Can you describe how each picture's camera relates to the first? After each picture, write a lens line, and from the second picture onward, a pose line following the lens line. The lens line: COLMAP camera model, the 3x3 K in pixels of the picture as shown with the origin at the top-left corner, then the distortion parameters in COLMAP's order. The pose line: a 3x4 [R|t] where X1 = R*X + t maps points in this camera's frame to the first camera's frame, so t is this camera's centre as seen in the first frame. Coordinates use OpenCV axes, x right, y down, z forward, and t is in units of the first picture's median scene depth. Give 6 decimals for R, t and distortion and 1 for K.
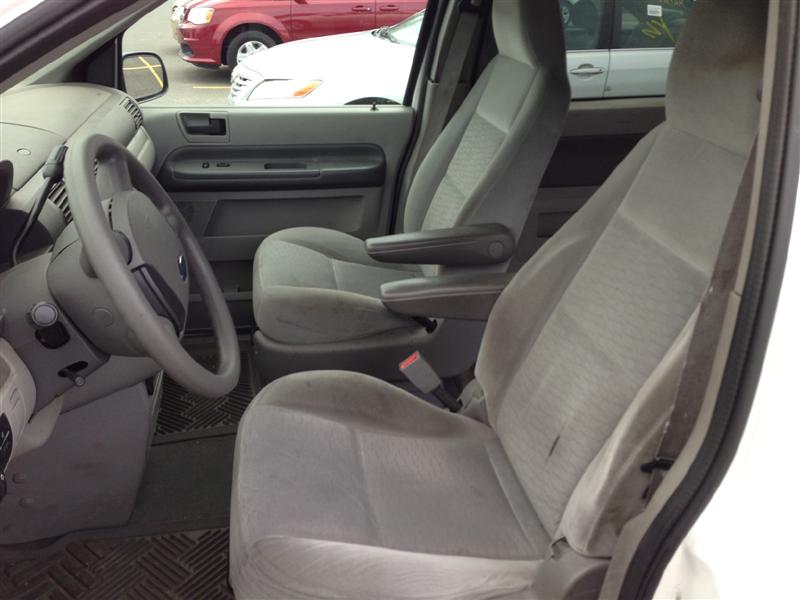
lens RADIAL K [[730.0, 0, 431.2], [0, 730.0, 277.2], [0, 0, 1]] dist [0.083796, -0.094396]
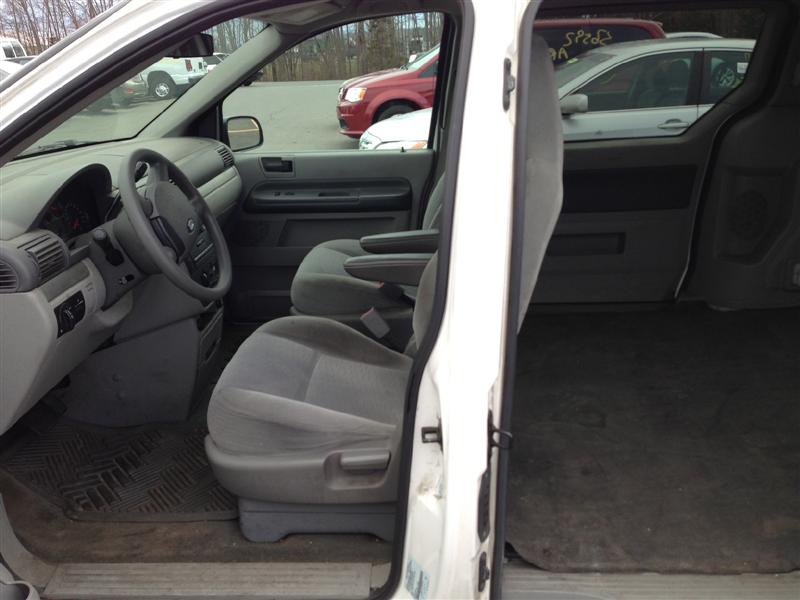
lens RADIAL K [[727.5, 0, 398.5], [0, 727.5, 263.8], [0, 0, 1]] dist [0.240161, -0.394955]
pose [[0.964521, 0.007559, -0.263898, 0.273726], [-0.035874, 0.994071, -0.102644, 0.109918], [0.261558, 0.108470, 0.959073, -0.241282]]
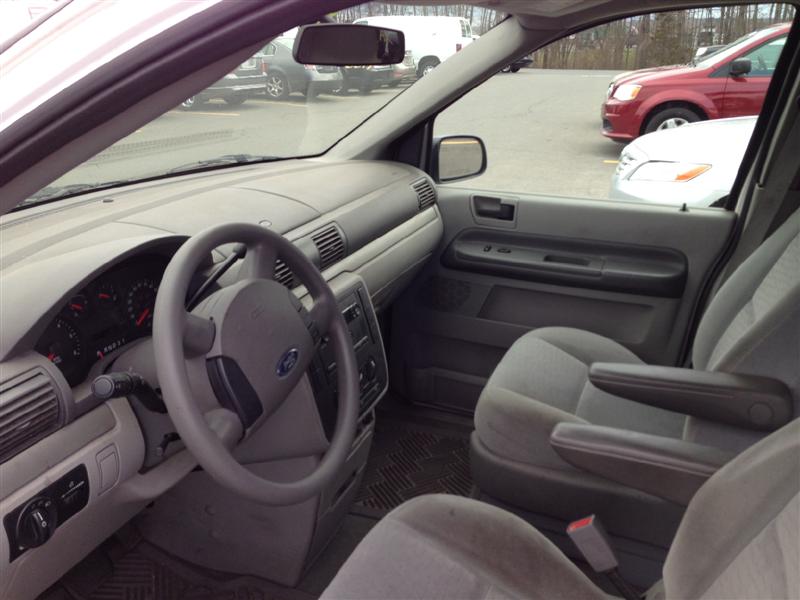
lens RADIAL K [[740.6, 0, 399.6], [0, 740.6, 276.3], [0, 0, 1]] dist [0.058975, -0.014741]
pose [[0.821401, 0.156864, -0.548355, 0.148700], [-0.208029, 0.977601, -0.031958, -0.059169], [0.531059, 0.140324, 0.835635, 0.108383]]
